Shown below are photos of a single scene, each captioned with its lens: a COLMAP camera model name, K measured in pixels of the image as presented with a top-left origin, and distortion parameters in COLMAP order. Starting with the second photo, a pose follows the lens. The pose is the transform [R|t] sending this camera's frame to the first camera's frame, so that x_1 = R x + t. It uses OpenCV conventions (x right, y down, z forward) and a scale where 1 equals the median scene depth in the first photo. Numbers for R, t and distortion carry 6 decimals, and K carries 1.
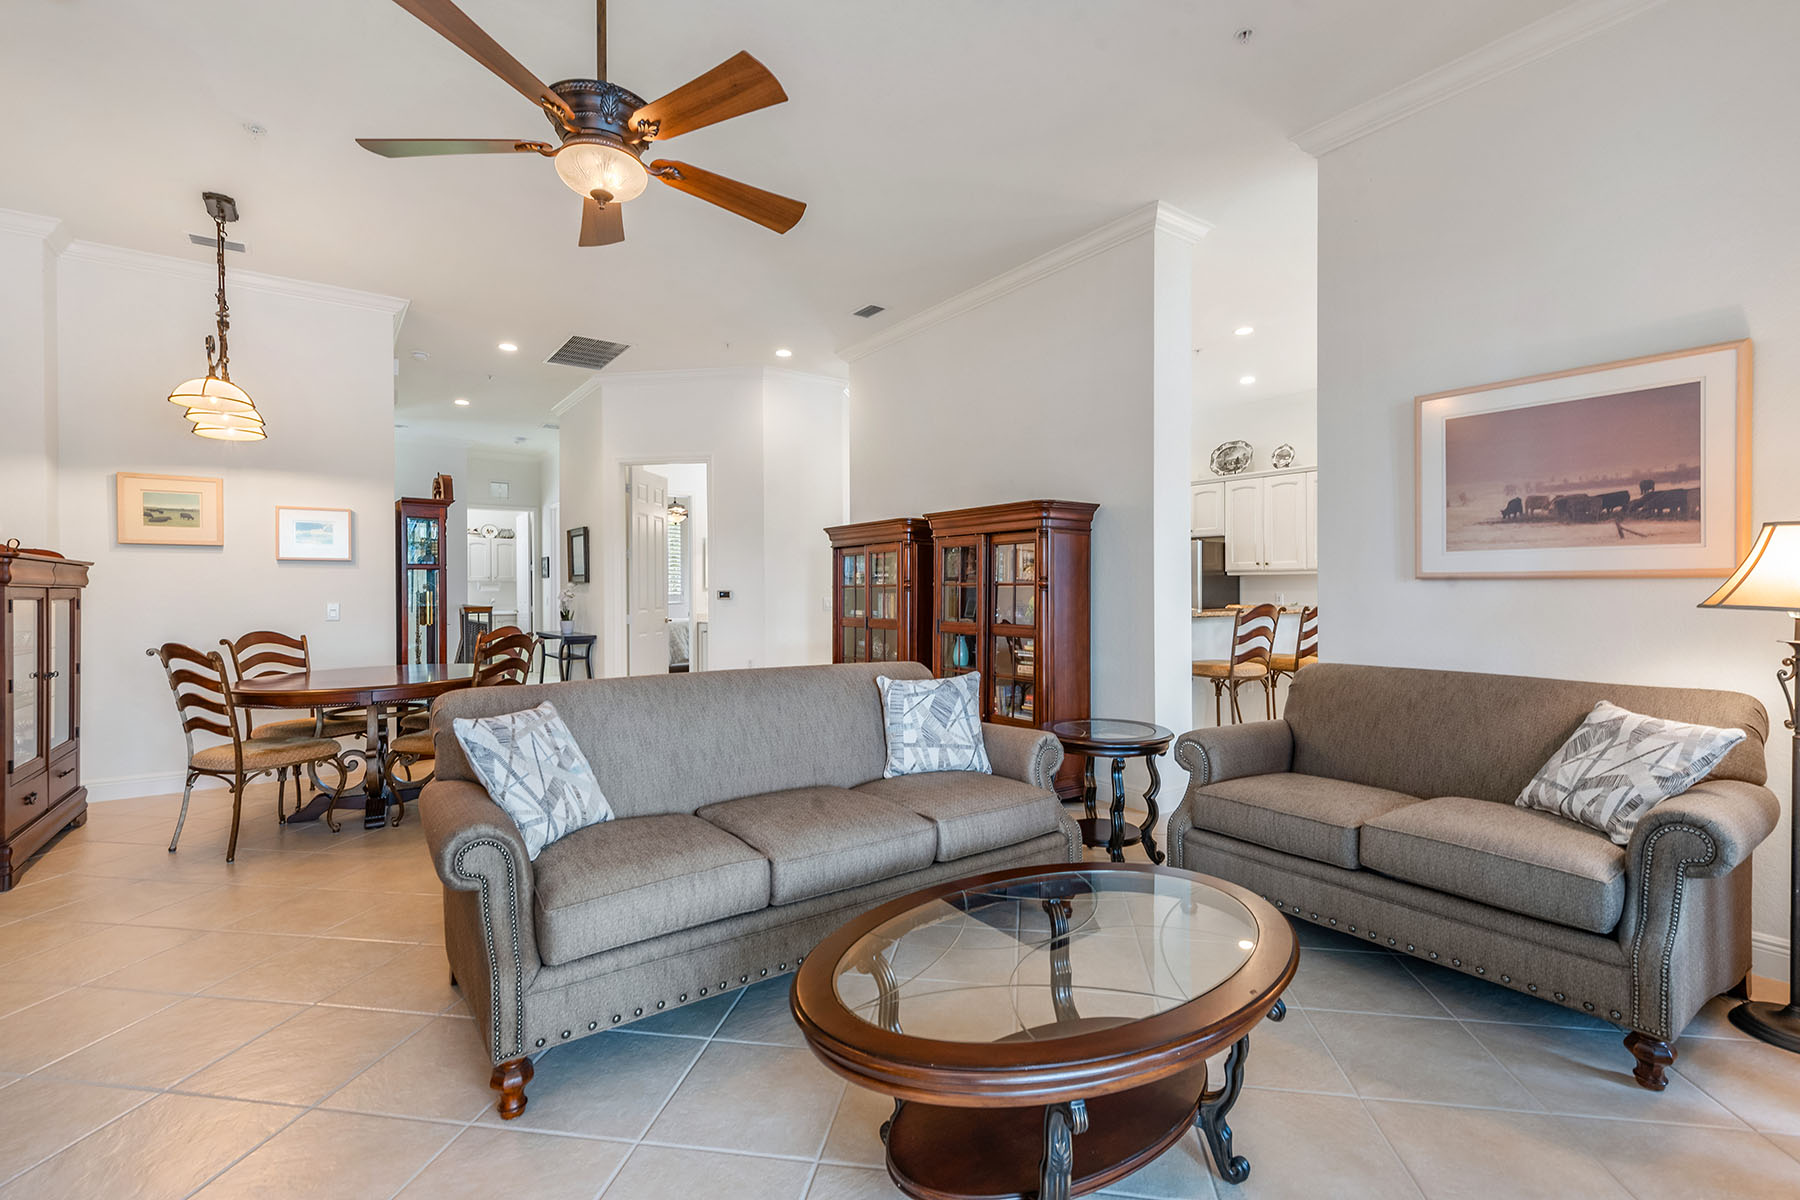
lens RADIAL K [[811.3, 0, 897.5], [0, 811.3, 594.5], [0, 0, 1]] dist [-0.002023, -0.001089]
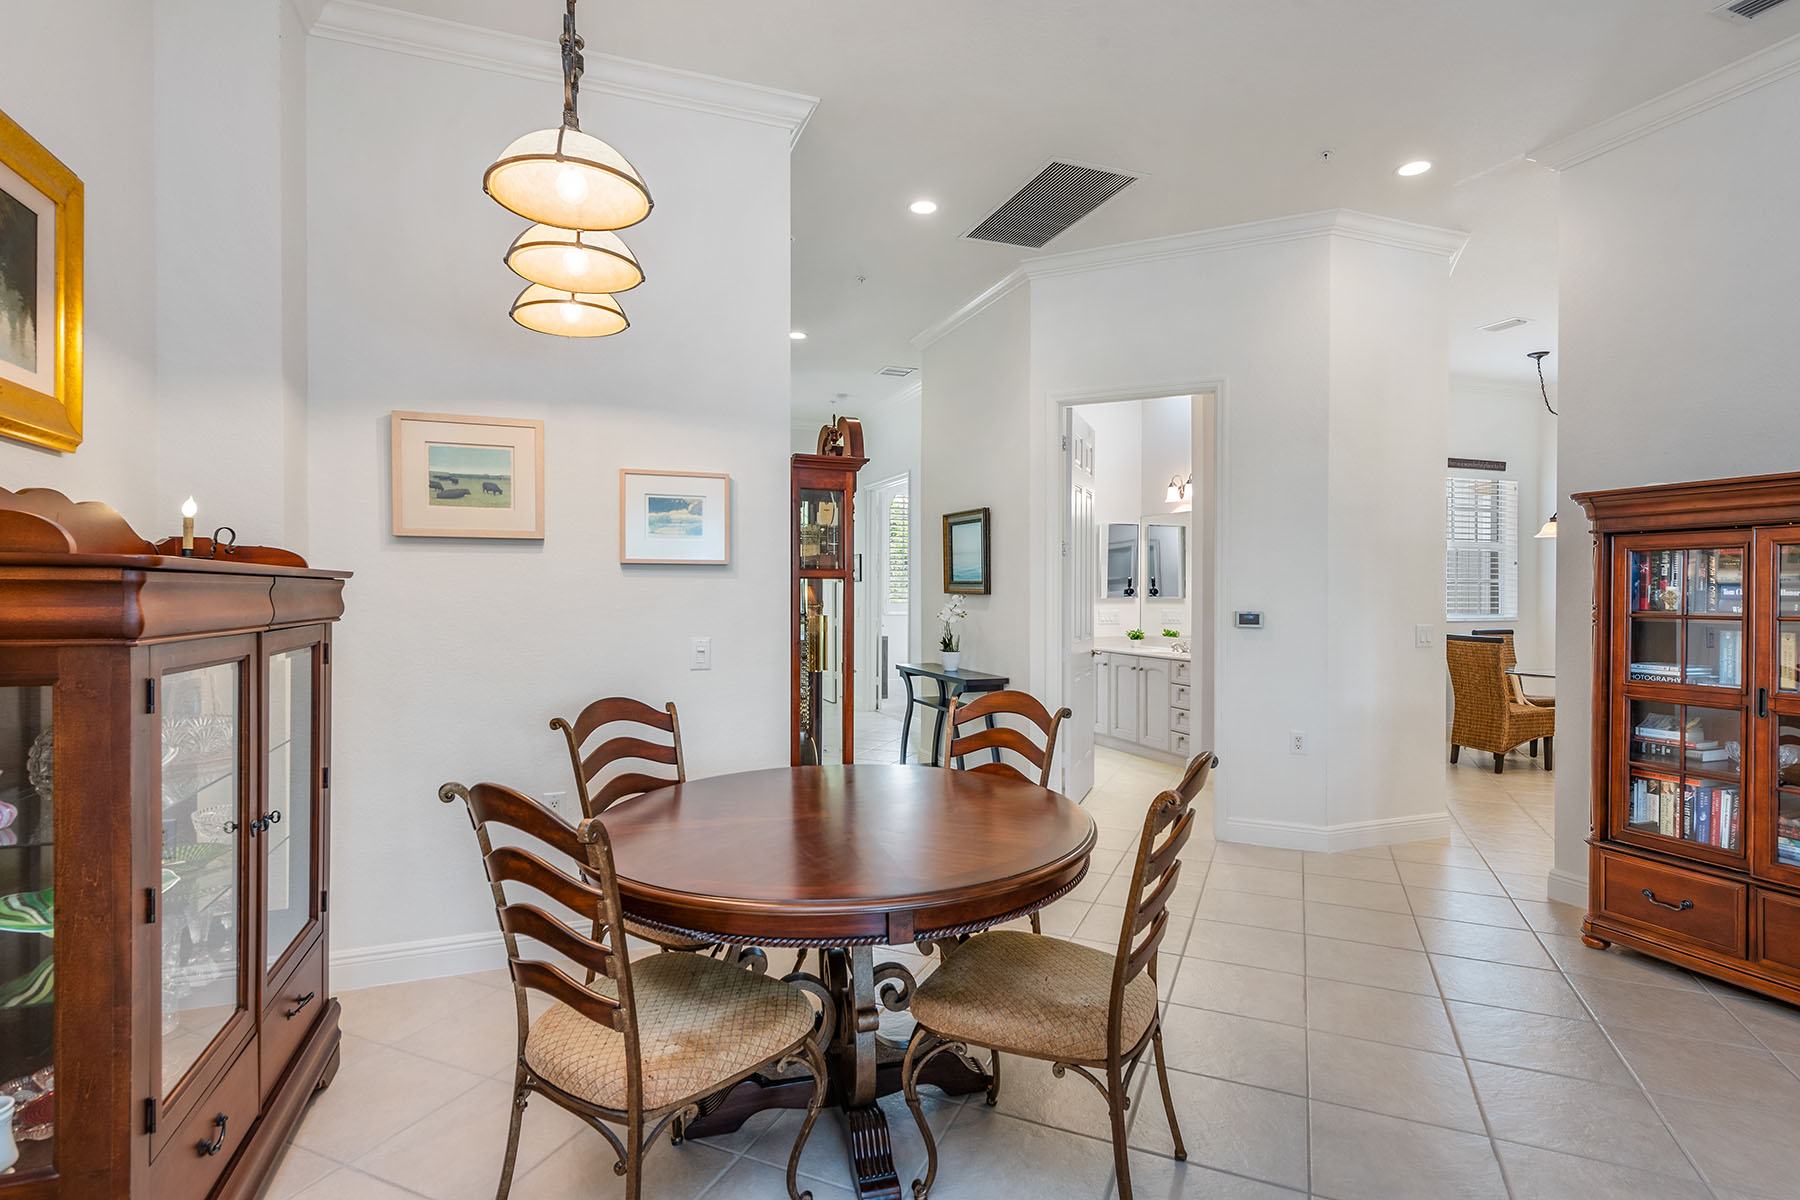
lens RADIAL K [[965.1, 0, 896.2], [0, 965.1, 600.7], [0, 0, 1]] dist [0.000871, -0.000245]
pose [[0.957325, 0.008744, -0.288883, -0.421876], [-0.007662, 0.999959, 0.004876, -0.023552], [0.288913, -0.002455, 0.957352, 0.445680]]
